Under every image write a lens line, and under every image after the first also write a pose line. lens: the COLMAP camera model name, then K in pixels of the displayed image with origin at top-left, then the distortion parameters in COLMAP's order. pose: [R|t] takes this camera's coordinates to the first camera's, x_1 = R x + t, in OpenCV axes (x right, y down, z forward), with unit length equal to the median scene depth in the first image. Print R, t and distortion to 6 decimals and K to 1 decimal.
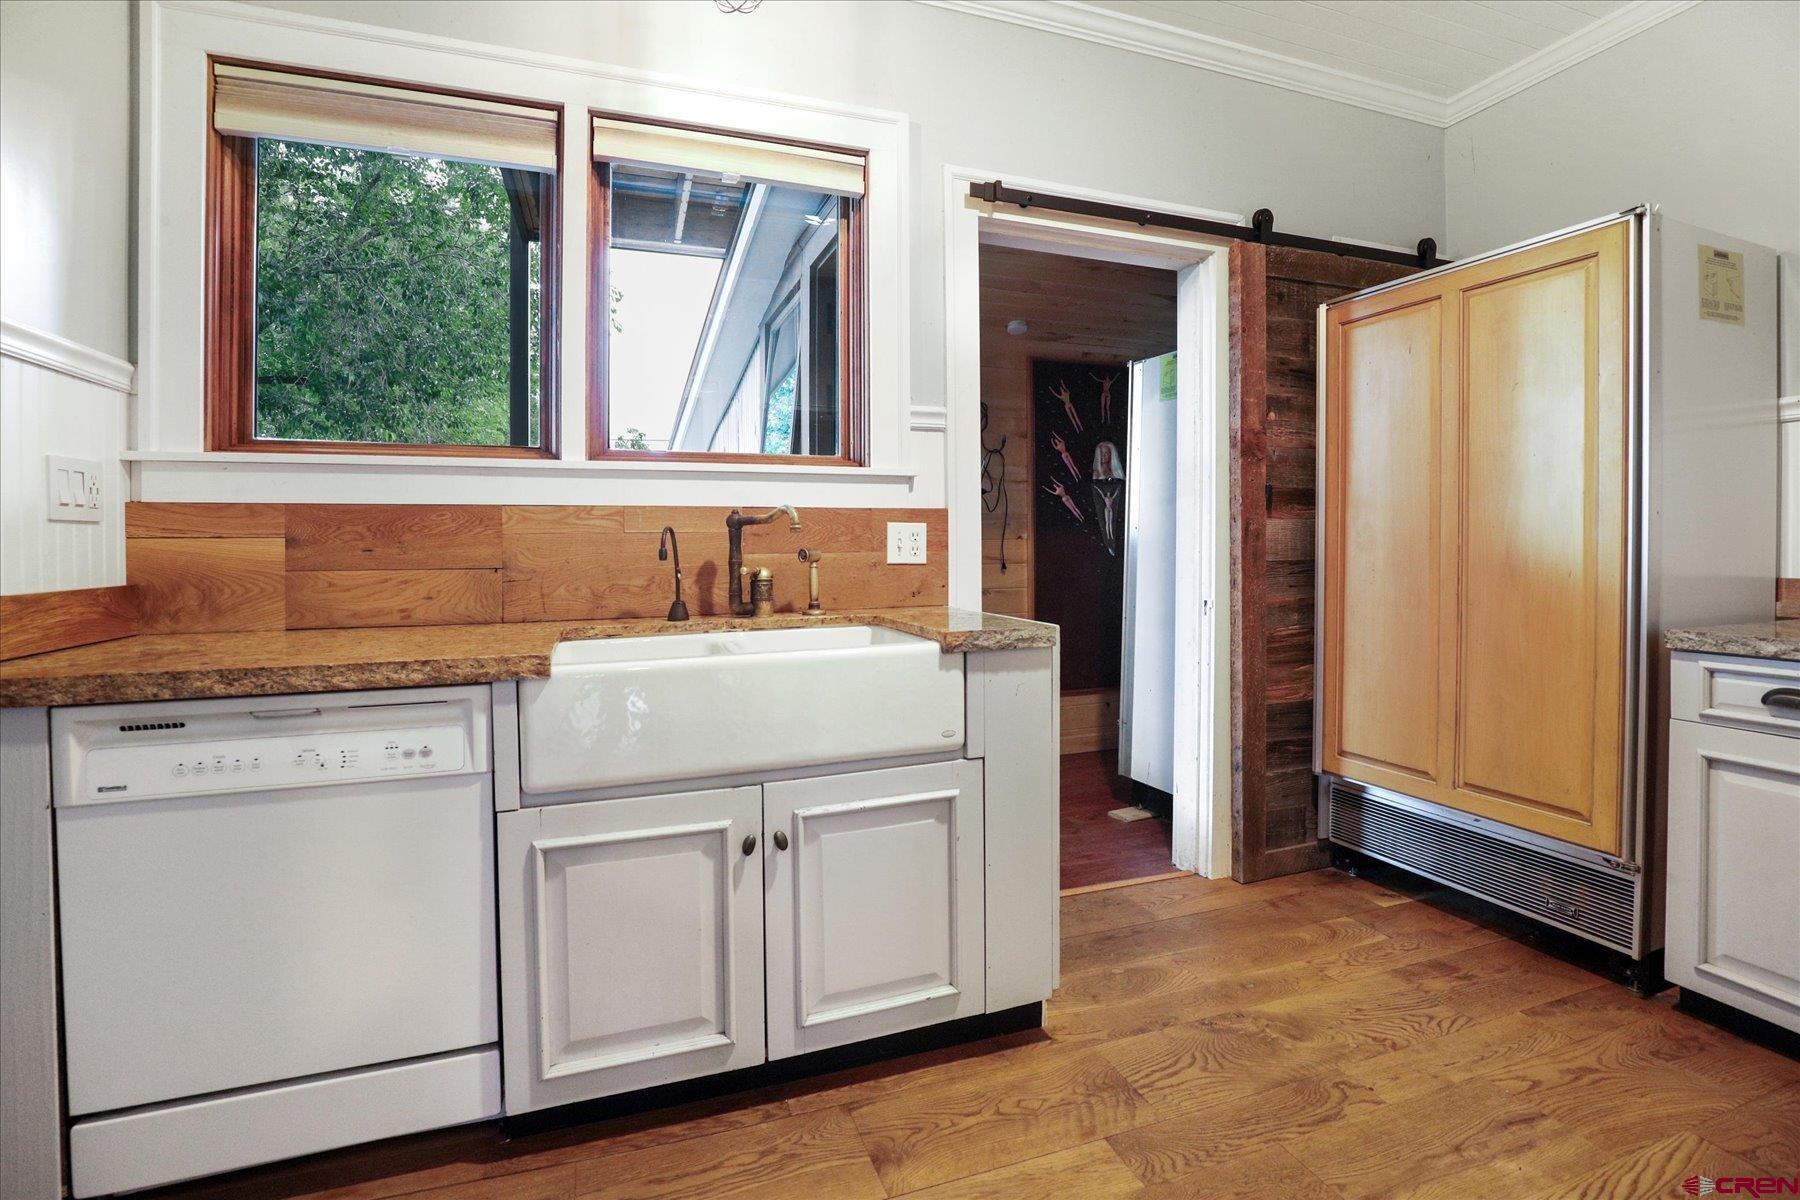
lens RADIAL K [[836.3, 0, 898.6], [0, 836.3, 551.1], [0, 0, 1]] dist [-0.035959, 0.006145]
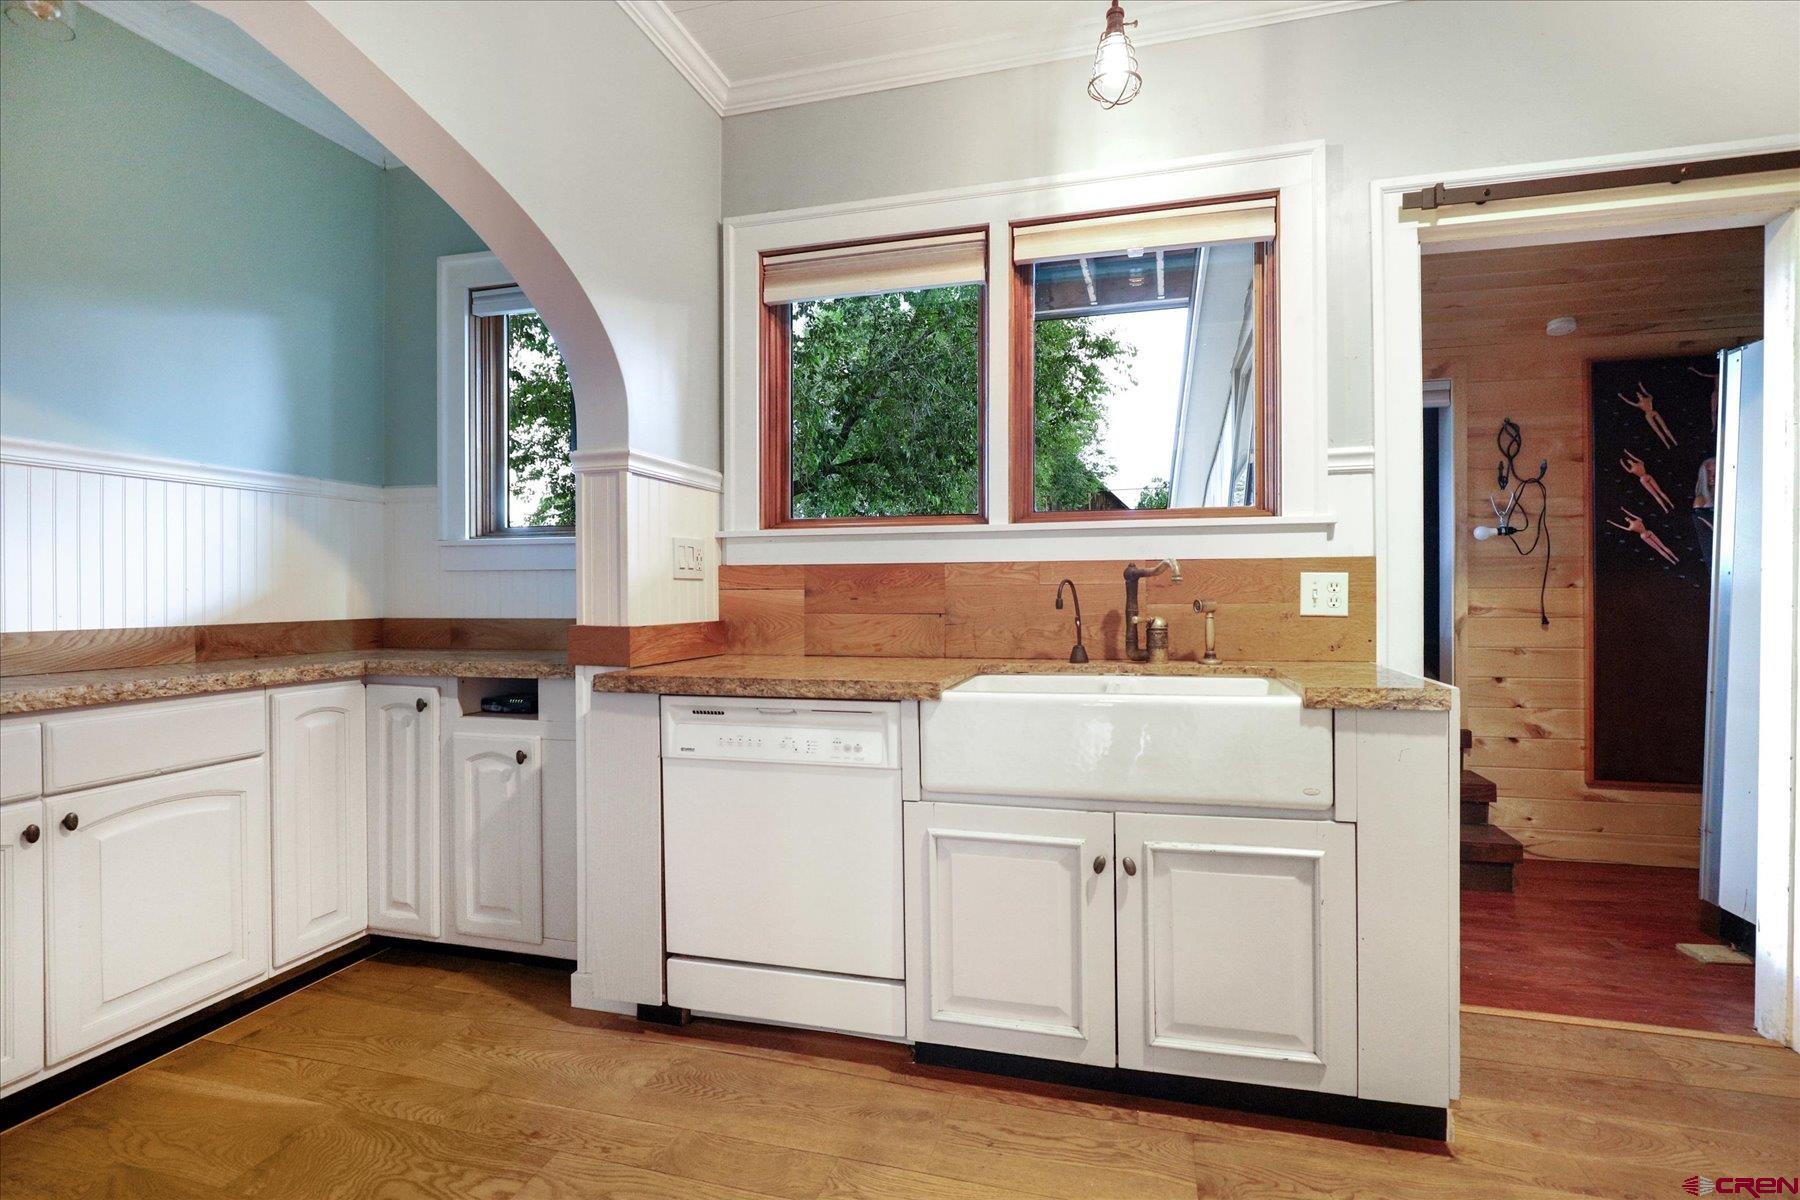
lens RADIAL K [[827.7, 0, 900.0], [0, 827.7, 600.0], [0, 0, 1]] dist [-0.014773, -0.000310]
pose [[0.817260, 0.006810, -0.576228, 0.186743], [-0.005716, 0.999977, 0.003712, -0.004072], [0.576240, 0.000260, 0.817280, -0.049602]]
